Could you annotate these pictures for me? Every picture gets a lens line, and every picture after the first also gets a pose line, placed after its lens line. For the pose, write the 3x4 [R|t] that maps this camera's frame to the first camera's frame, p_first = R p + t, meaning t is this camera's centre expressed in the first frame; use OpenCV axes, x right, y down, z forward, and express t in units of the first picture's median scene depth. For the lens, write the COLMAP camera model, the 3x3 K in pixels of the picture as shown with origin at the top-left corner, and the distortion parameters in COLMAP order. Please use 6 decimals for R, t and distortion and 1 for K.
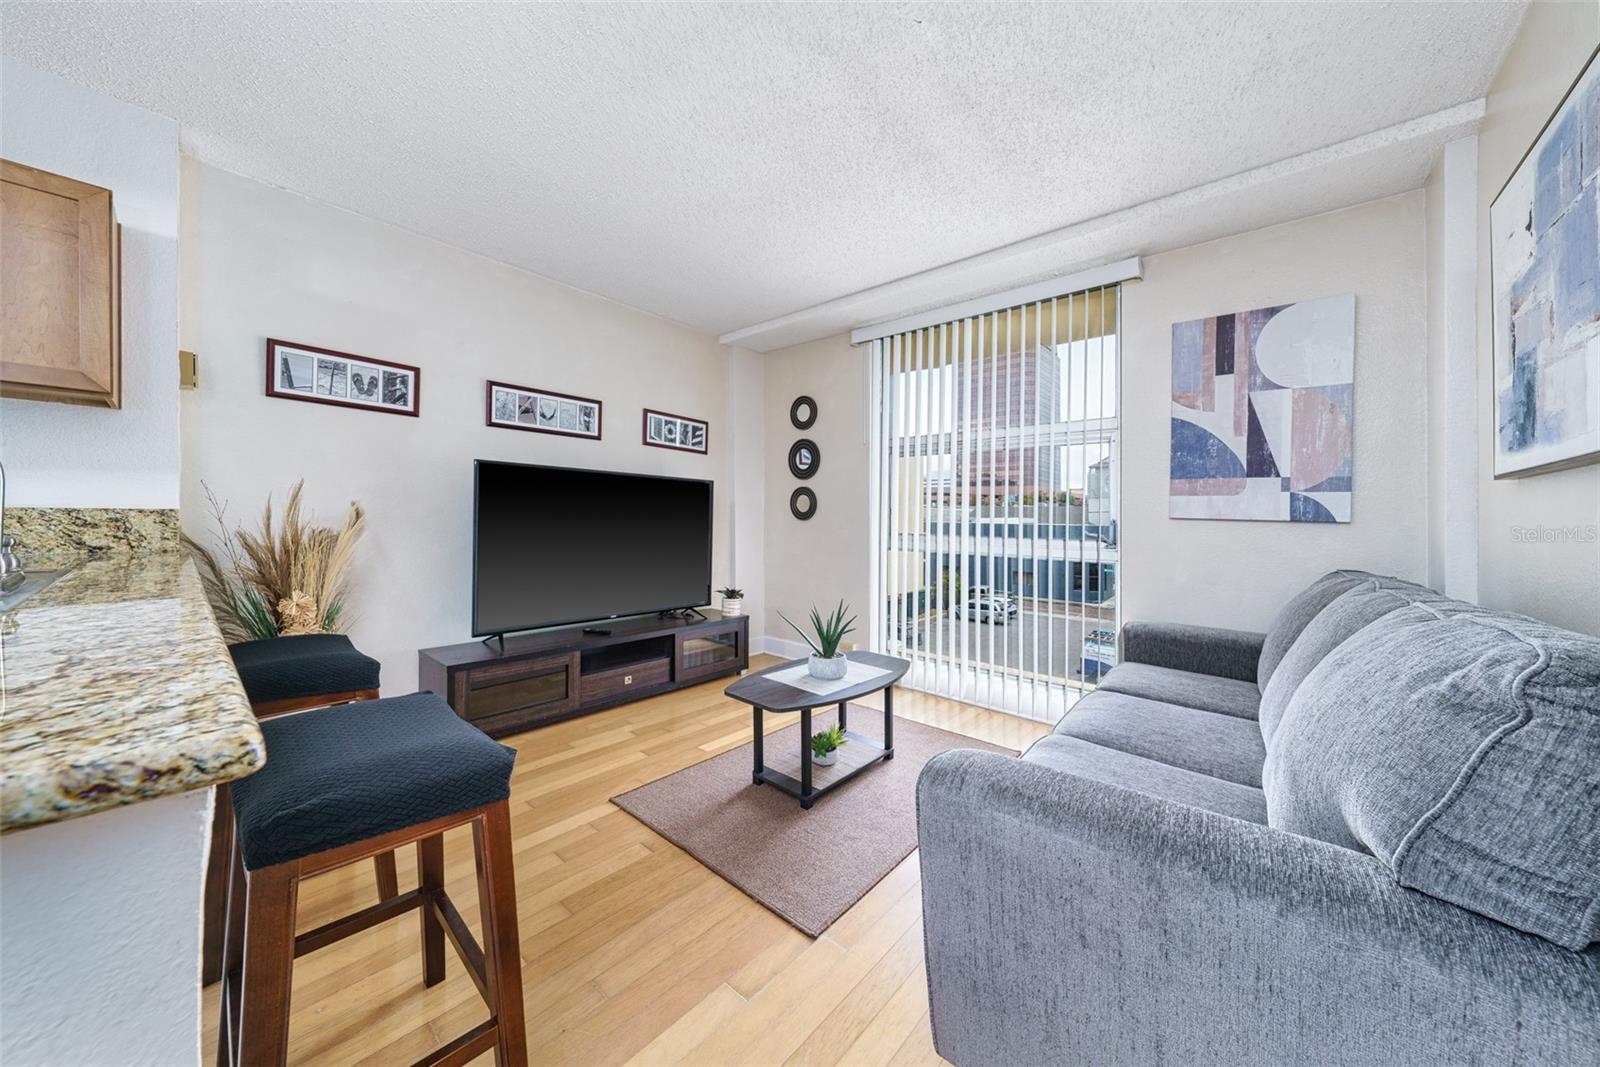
lens RADIAL K [[541.5, 0, 833.2], [0, 541.5, 526.7], [0, 0, 1]] dist [-0.000889, 0.000116]
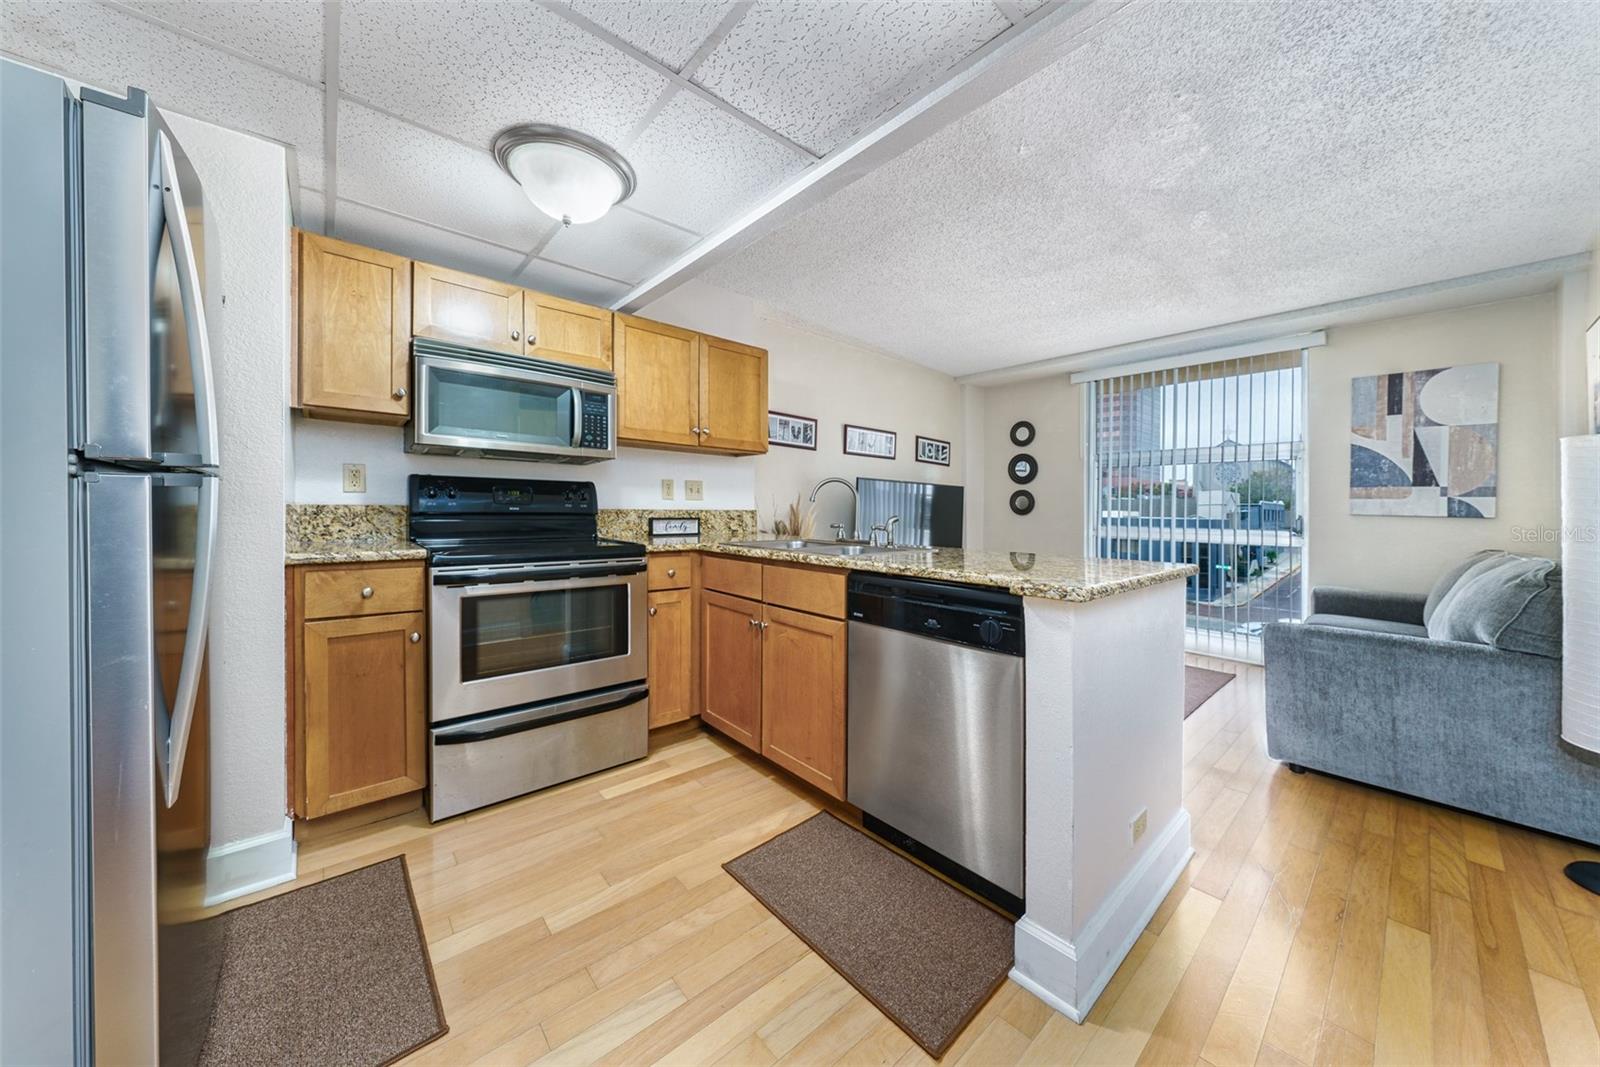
lens RADIAL K [[569.3, 0, 804.8], [0, 569.3, 518.6], [0, 0, 1]] dist [0.002087, 0.000582]
pose [[0.990560, 0.001639, -0.137069, -0.612156], [-0.001871, 0.999997, -0.001563, -0.000668], [0.137066, 0.001804, 0.990560, -0.707203]]
